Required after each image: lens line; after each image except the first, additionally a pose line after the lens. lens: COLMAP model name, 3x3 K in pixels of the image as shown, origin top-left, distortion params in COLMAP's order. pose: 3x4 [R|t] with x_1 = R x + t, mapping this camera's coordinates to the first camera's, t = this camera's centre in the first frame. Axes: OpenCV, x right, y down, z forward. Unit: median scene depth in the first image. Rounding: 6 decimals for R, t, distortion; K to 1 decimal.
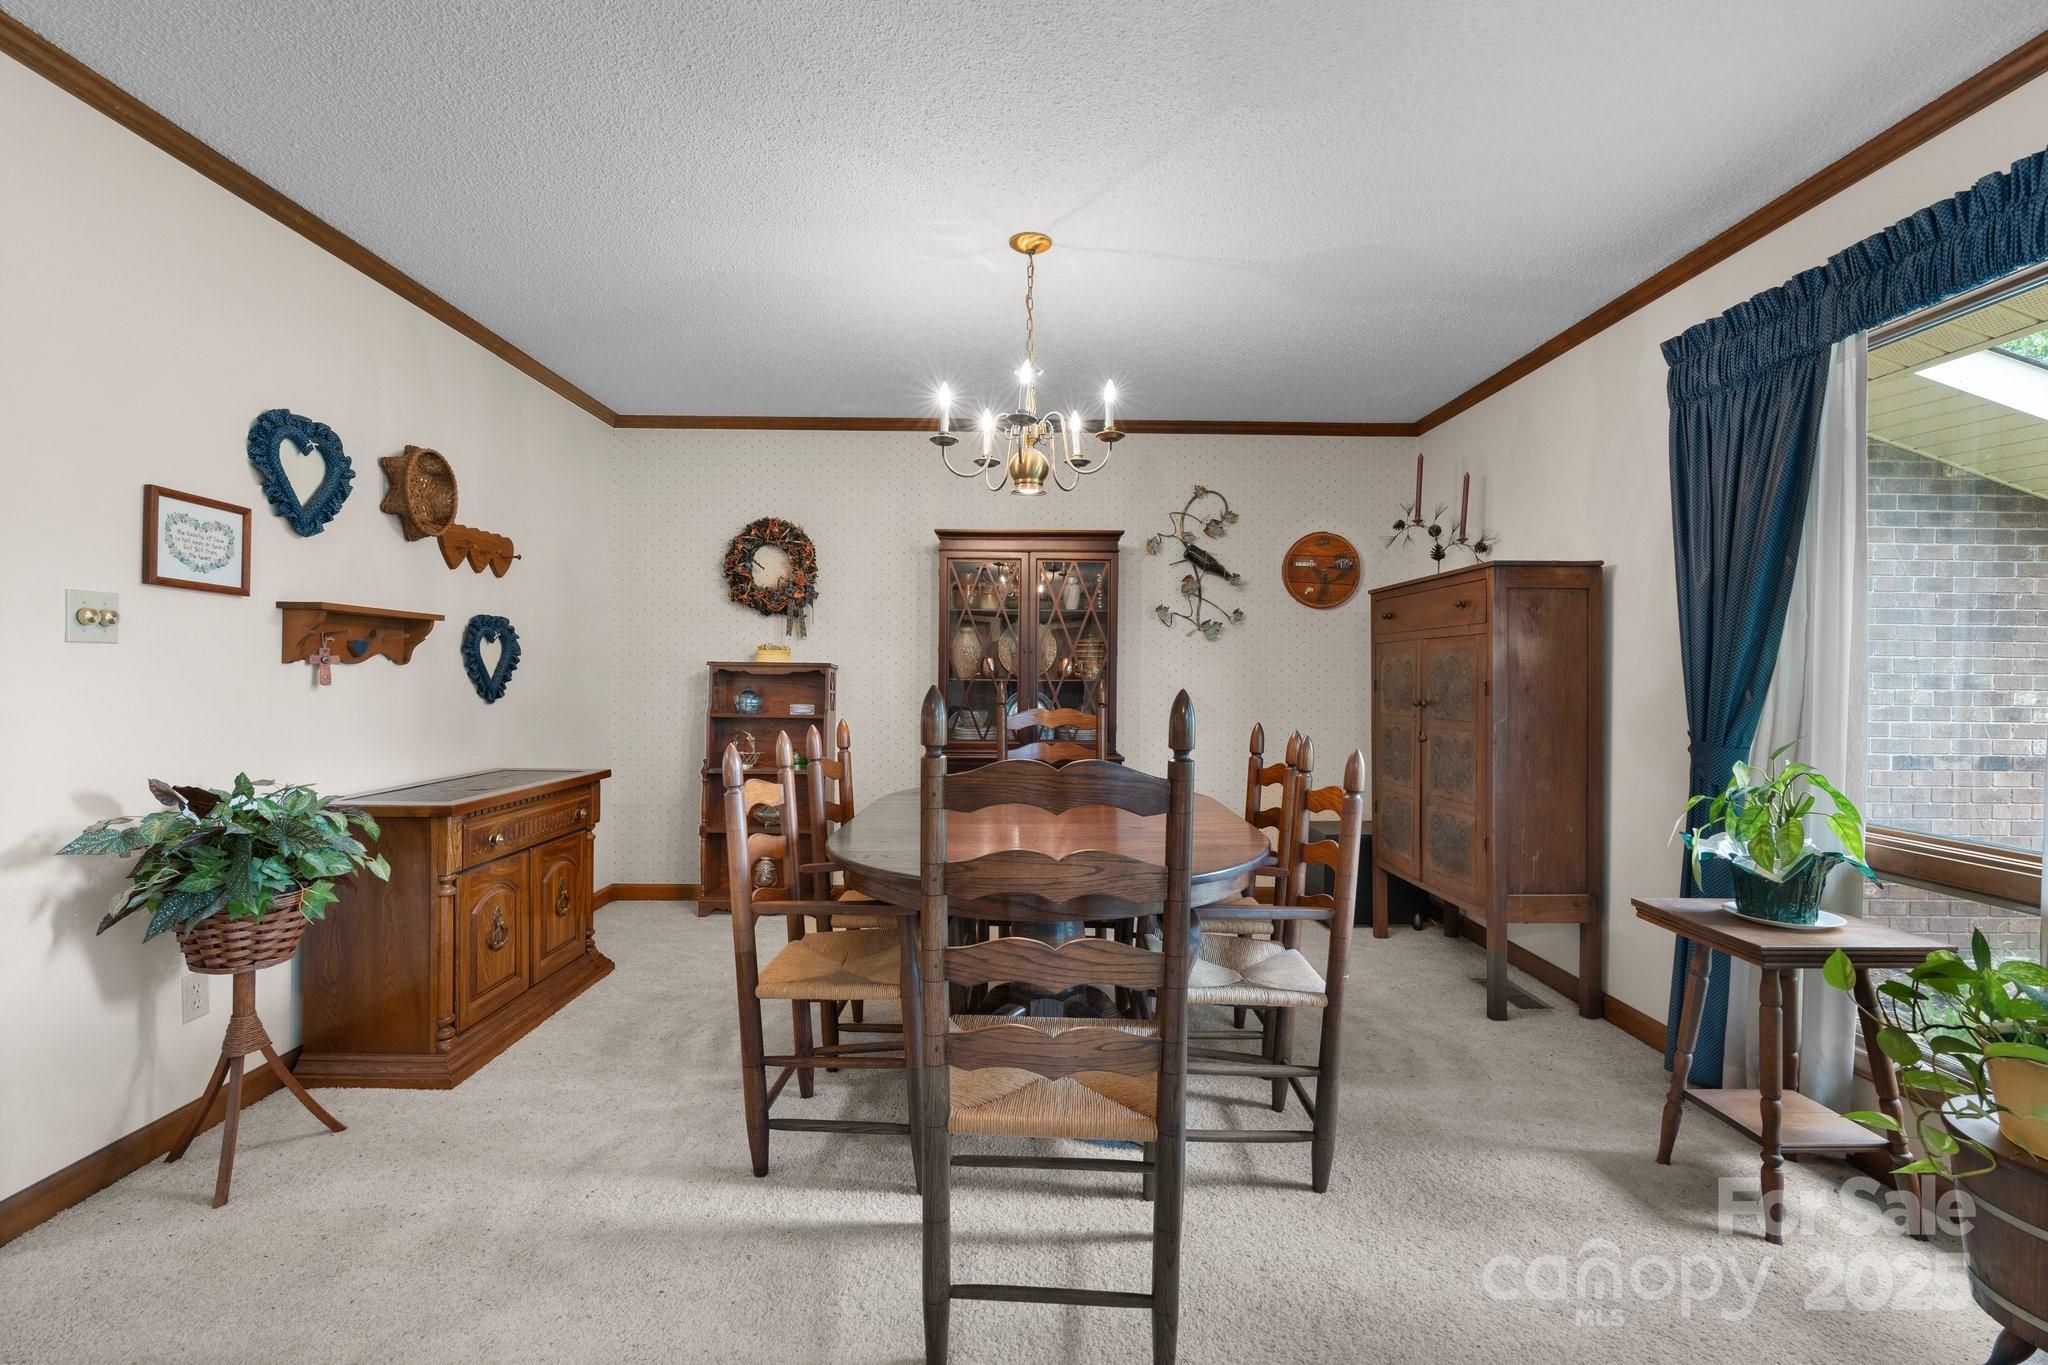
lens RADIAL K [[925.9, 0, 1020.6], [0, 925.9, 683.5], [0, 0, 1]] dist [-0.004896, 0.002333]
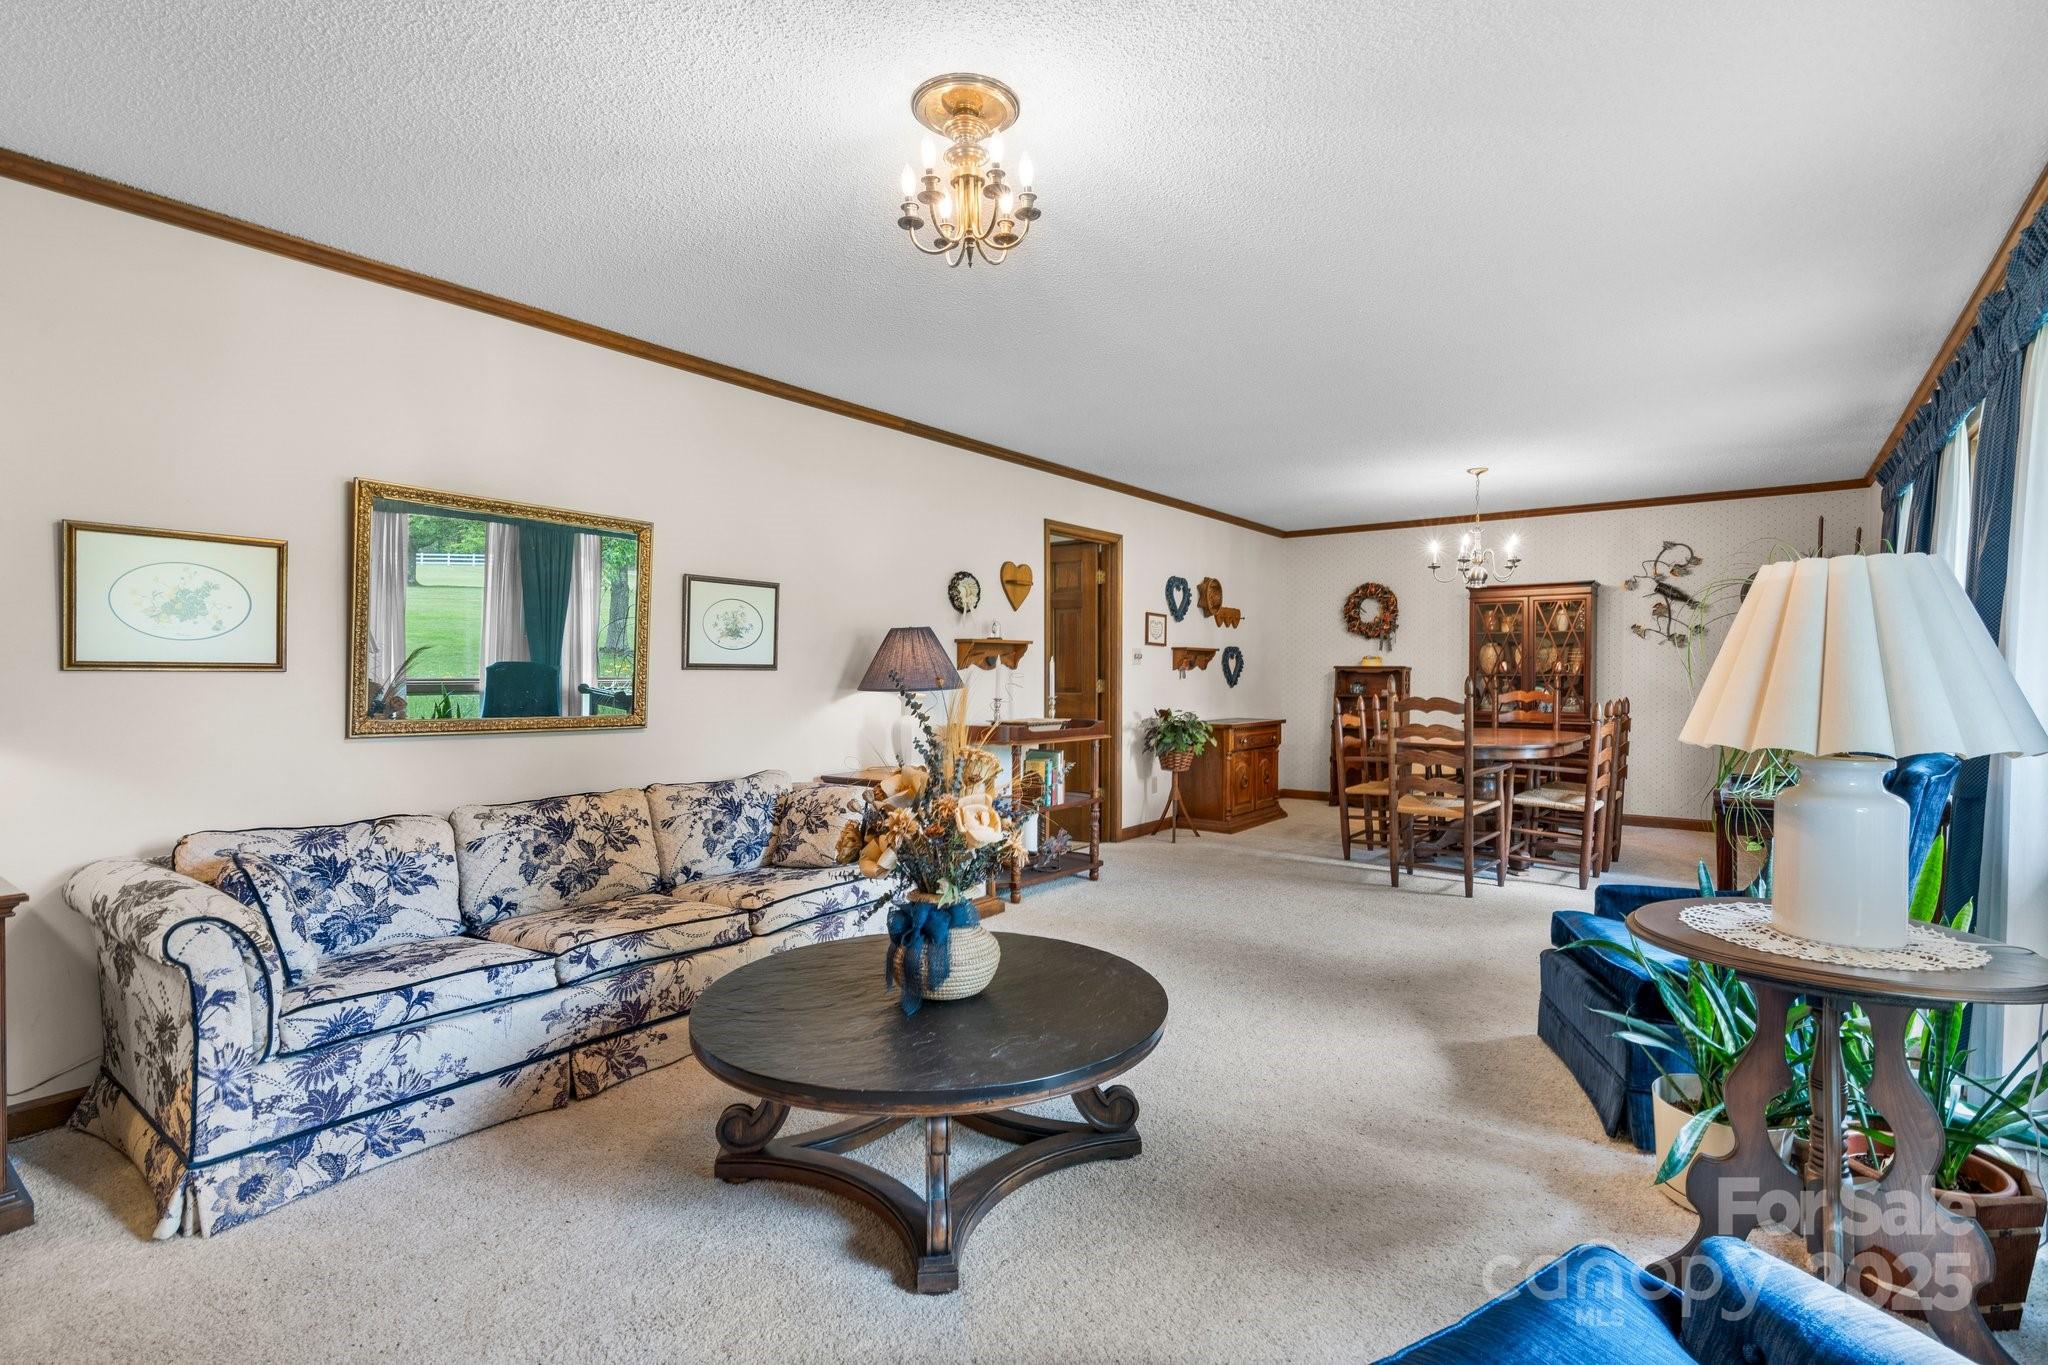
lens RADIAL K [[986.9, 0, 1015.7], [0, 986.9, 680.5], [0, 0, 1]] dist [0.003499, 0.000311]
pose [[0.793070, -0.003388, -0.609121, 0.430060], [0.000941, 0.999990, -0.004337, 0.015298], [0.609130, 0.002866, 0.793065, -1.138128]]
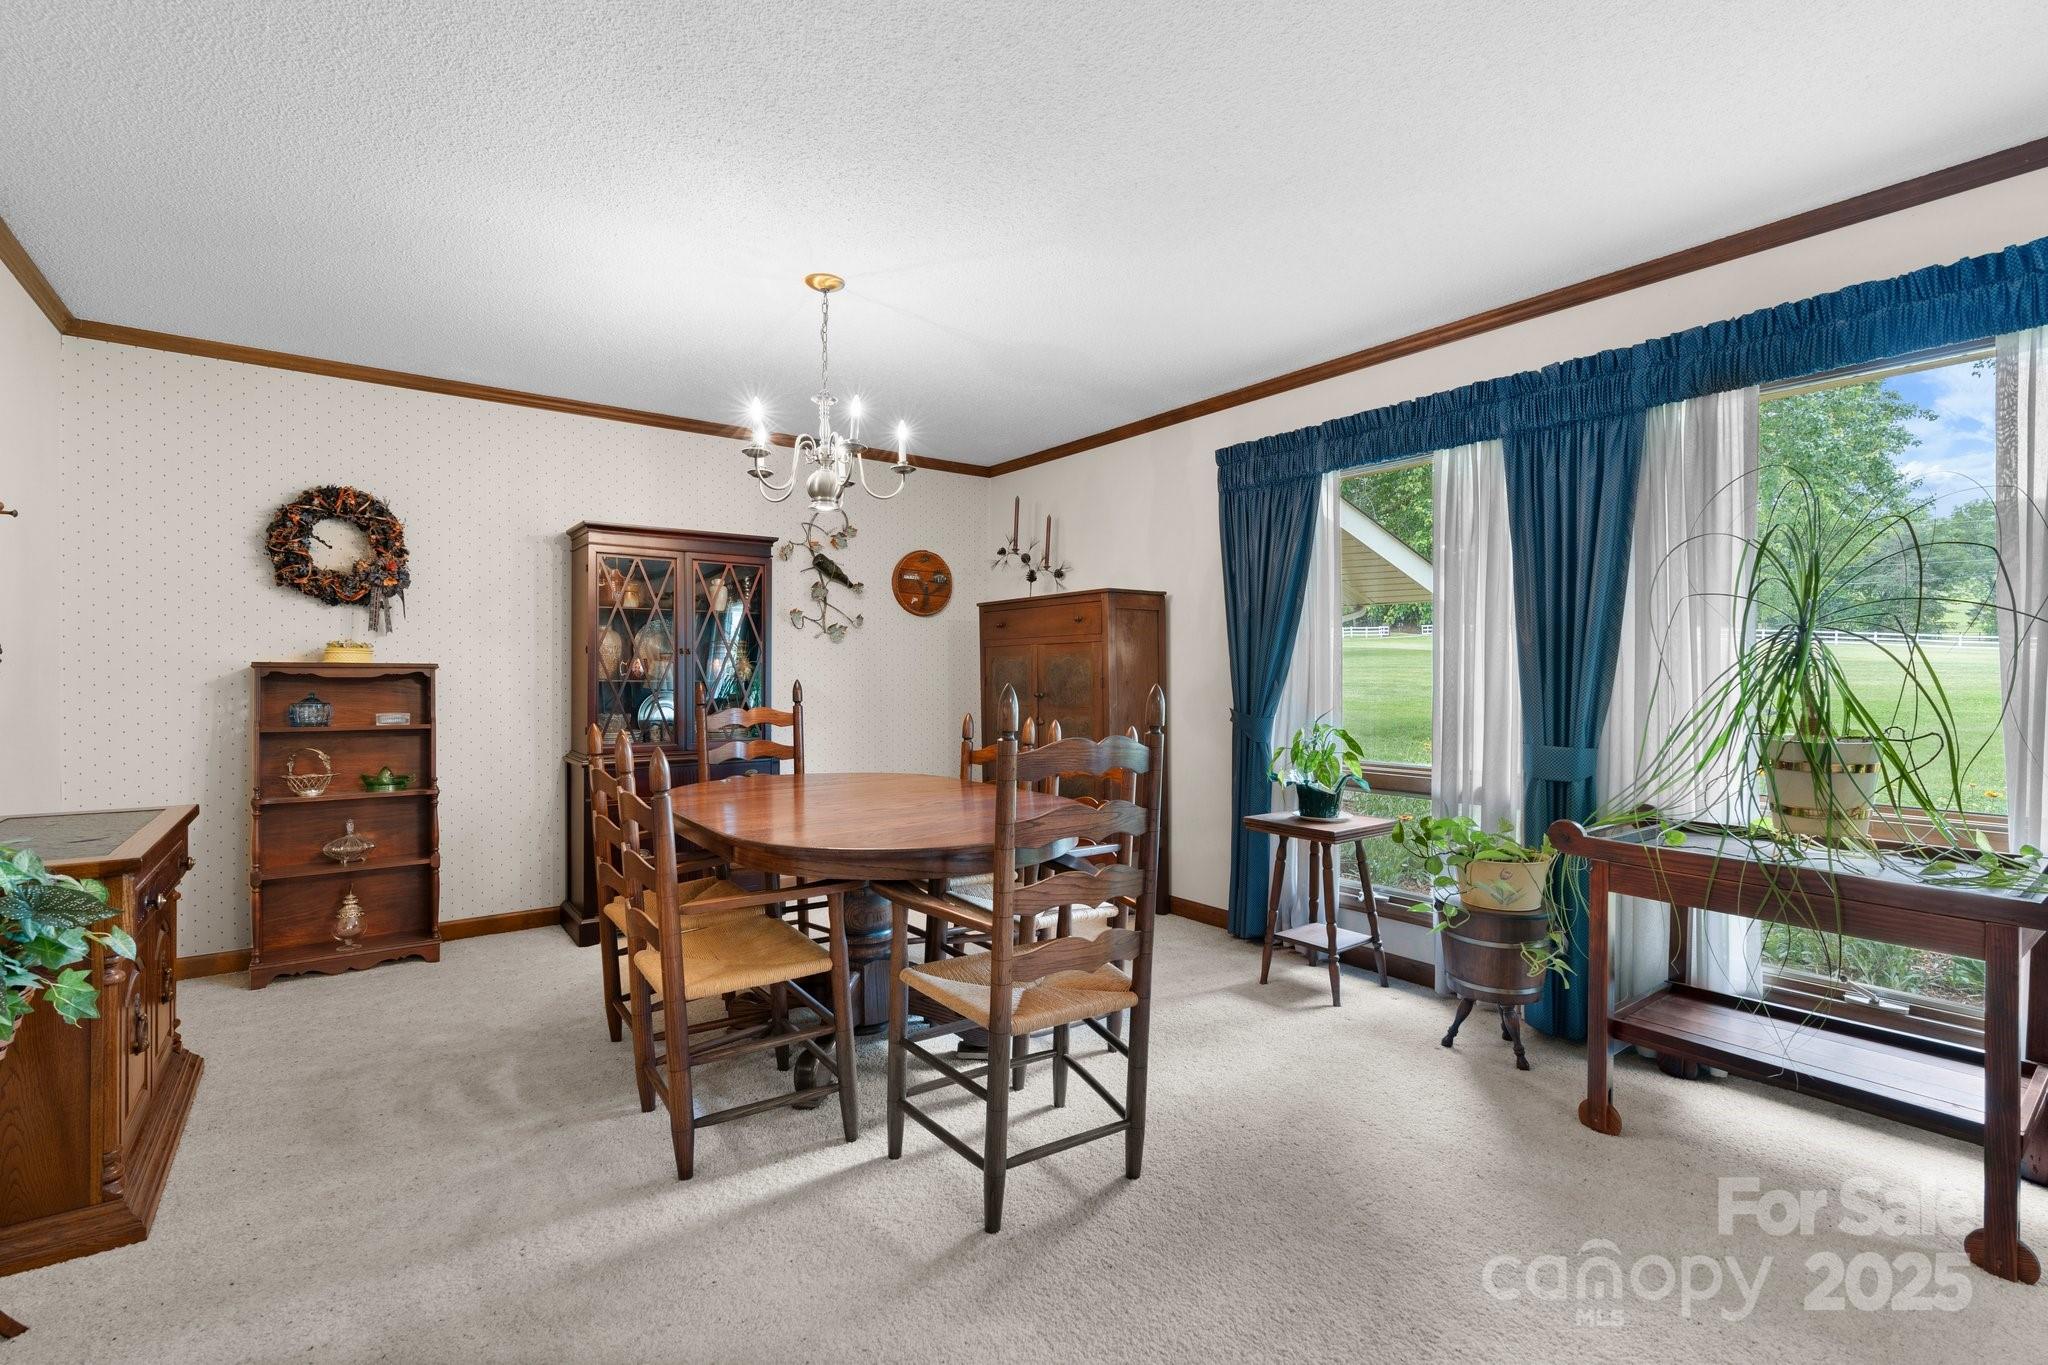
lens RADIAL K [[925.9, 0, 1021.3], [0, 925.9, 676.6], [0, 0, 1]] dist [-0.004896, 0.002333]
pose [[0.804847, -0.009591, 0.593405, -0.353844], [0.012864, 0.999916, -0.001286, -0.002453], [-0.593343, 0.008669, 0.804903, -0.014079]]
